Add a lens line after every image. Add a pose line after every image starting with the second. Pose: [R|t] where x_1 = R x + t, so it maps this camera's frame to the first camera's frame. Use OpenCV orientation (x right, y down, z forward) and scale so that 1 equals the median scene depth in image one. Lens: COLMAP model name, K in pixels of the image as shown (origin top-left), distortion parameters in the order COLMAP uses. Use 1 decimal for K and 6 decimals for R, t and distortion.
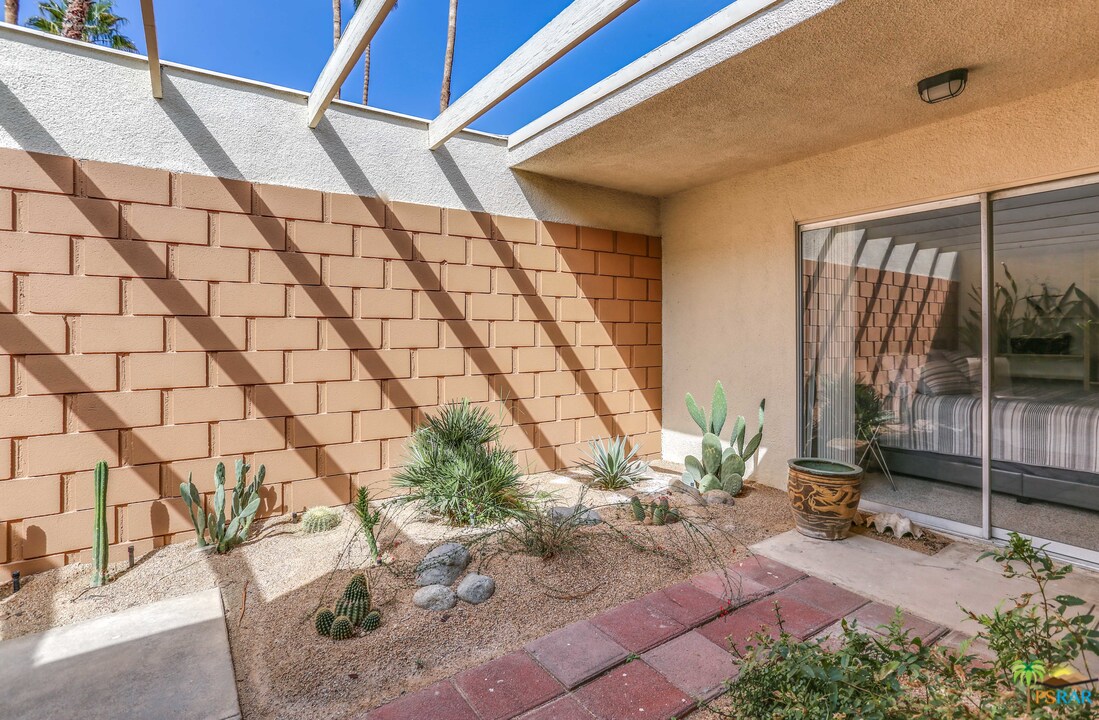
lens RADIAL K [[550.1, 0, 552.1], [0, 550.1, 323.0], [0, 0, 1]] dist [-0.005584, 0.005451]
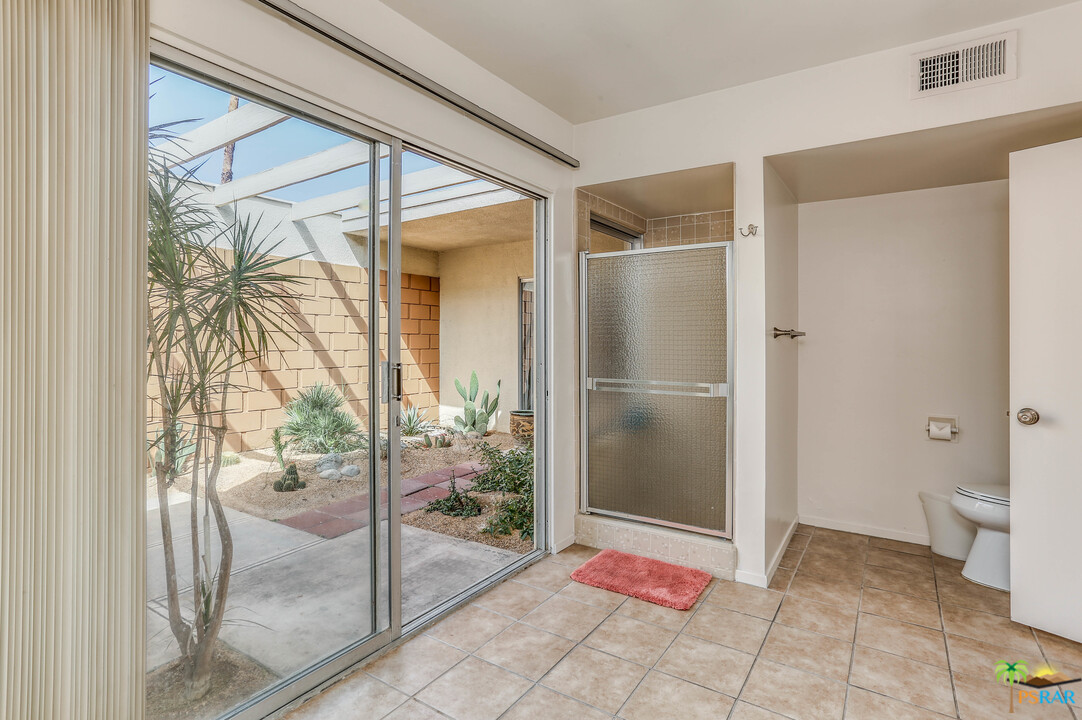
lens RADIAL K [[536.6, 0, 534.4], [0, 536.6, 336.5], [0, 0, 1]] dist [-0.003440, 0.000028]
pose [[0.926078, 0.005066, 0.377299, -0.148611], [-0.008313, 0.999941, 0.006978, -0.009826], [-0.377241, -0.009599, 0.926065, -0.595718]]
